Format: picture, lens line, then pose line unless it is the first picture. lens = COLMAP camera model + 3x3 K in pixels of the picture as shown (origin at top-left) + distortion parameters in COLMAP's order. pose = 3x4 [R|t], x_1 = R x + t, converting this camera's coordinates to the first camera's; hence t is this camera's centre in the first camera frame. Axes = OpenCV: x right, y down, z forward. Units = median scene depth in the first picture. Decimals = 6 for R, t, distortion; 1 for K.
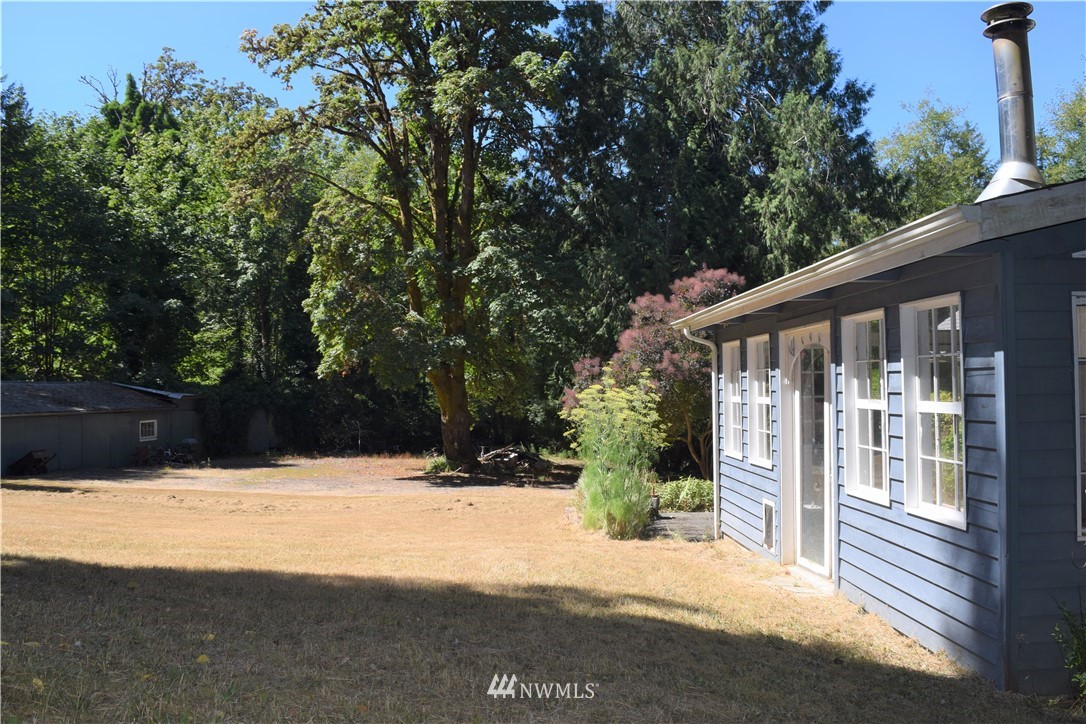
lens RADIAL K [[862.5, 0, 544.4], [0, 862.5, 360.0], [0, 0, 1]] dist [-0.086373, 0.018968]
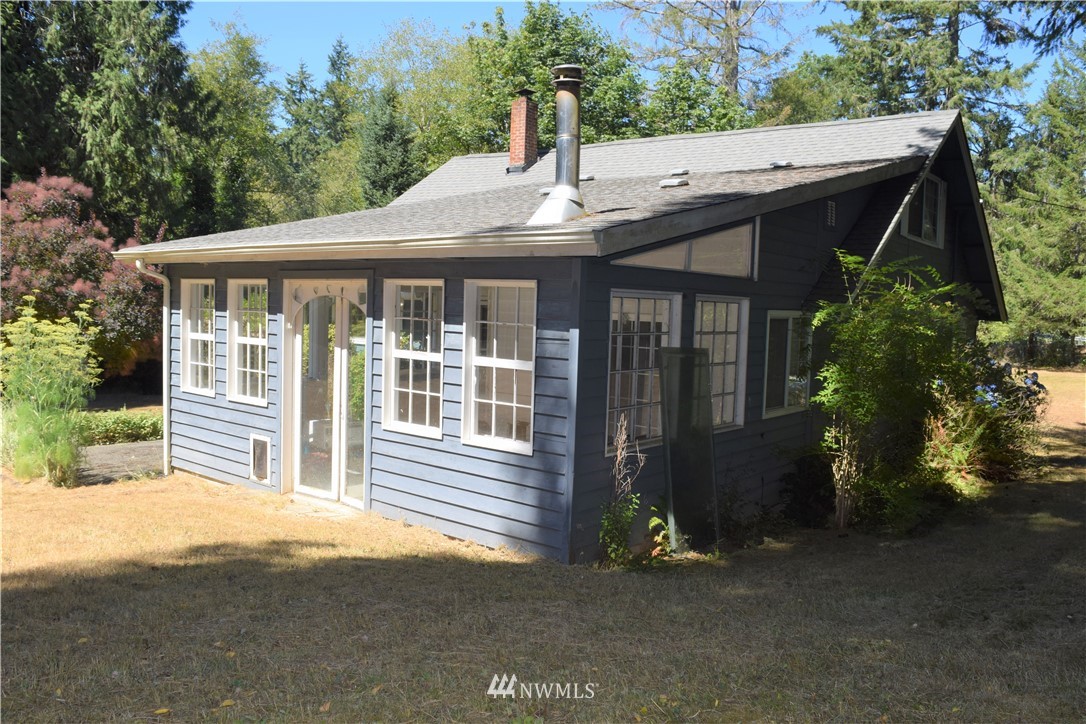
lens RADIAL K [[862.5, 0, 545.2], [0, 862.5, 359.5], [0, 0, 1]] dist [-0.086373, 0.018968]
pose [[0.664491, -0.018528, 0.747066, -0.091846], [-0.061352, 0.994965, 0.079247, -0.011342], [-0.744773, -0.098493, 0.660009, 0.012987]]
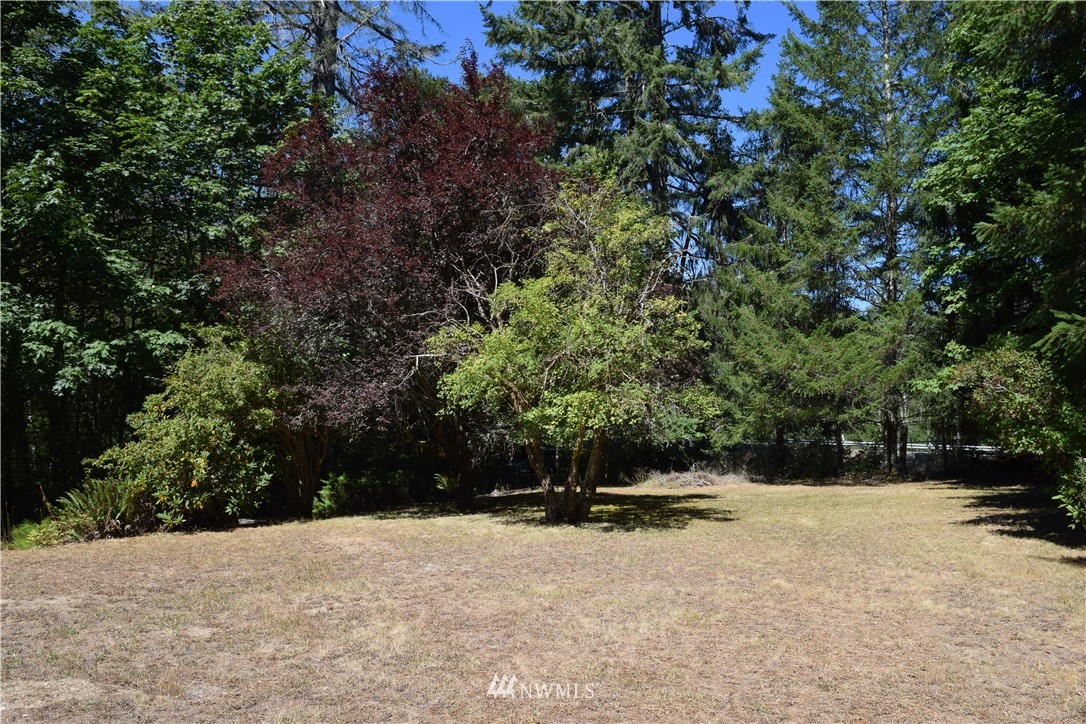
lens RADIAL K [[862.5, 0, 544.0], [0, 862.5, 363.0], [0, 0, 1]] dist [-0.086373, 0.018968]
pose [[0.459576, 0.082109, 0.884335, 0.544346], [-0.036552, 0.996622, -0.073539, 0.014305], [-0.887386, 0.001472, 0.461025, 0.133597]]
